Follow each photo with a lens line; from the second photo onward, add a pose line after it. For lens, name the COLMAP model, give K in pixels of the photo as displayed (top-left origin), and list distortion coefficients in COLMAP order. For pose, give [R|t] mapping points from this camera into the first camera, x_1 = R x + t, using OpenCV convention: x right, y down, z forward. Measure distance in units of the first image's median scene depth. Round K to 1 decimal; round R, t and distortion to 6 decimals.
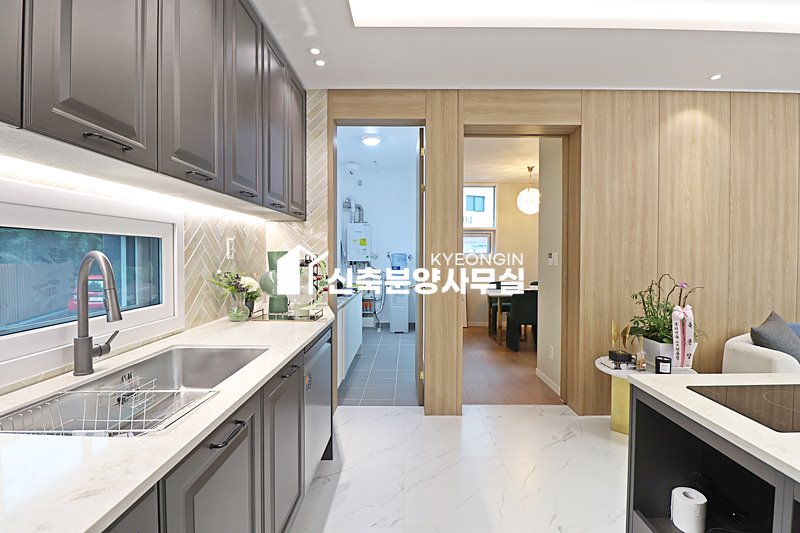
lens RADIAL K [[375.9, 0, 402.5], [0, 375.9, 259.1], [0, 0, 1]] dist [-0.001925, -0.000338]
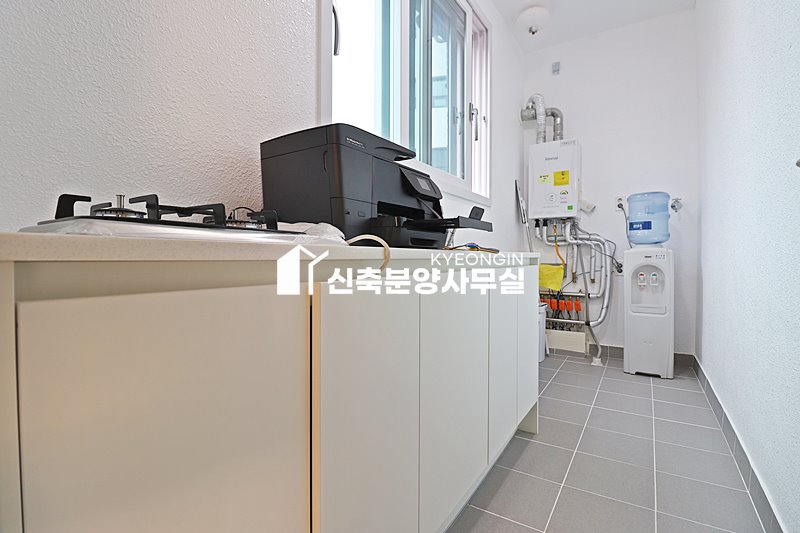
lens RADIAL K [[375.9, 0, 402.5], [0, 375.9, 259.1], [0, 0, 1]] dist [-0.001925, -0.000338]
pose [[0.847738, 0.001648, -0.530412, -0.019173], [-0.010861, 0.999839, -0.014253, 0.070170], [0.530304, 0.017844, 0.847620, 0.467139]]
